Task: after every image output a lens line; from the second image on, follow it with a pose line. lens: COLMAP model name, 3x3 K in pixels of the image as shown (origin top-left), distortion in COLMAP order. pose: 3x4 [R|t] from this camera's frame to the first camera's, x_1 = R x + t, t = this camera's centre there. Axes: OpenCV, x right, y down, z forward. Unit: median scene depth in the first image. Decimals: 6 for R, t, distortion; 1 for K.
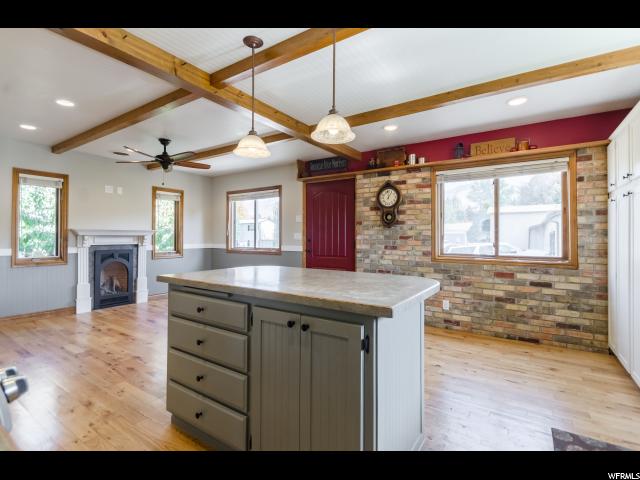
lens RADIAL K [[307.1, 0, 320.9], [0, 307.1, 235.9], [0, 0, 1]] dist [0.002870, 0.000197]
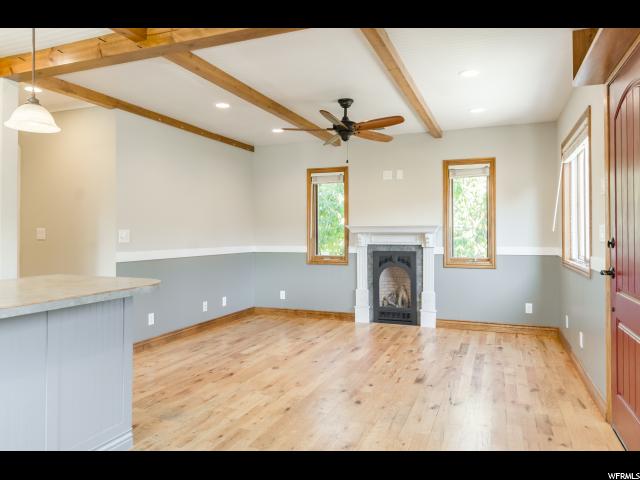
lens RADIAL K [[446.4, 0, 319.4], [0, 446.4, 234.5], [0, 0, 1]] dist [-0.001845, -0.001501]
pose [[0.206510, -0.002207, -0.978442, 0.398825], [0.005272, 0.999985, -0.001143, 0.002657], [0.978430, -0.004922, 0.206518, 0.579447]]
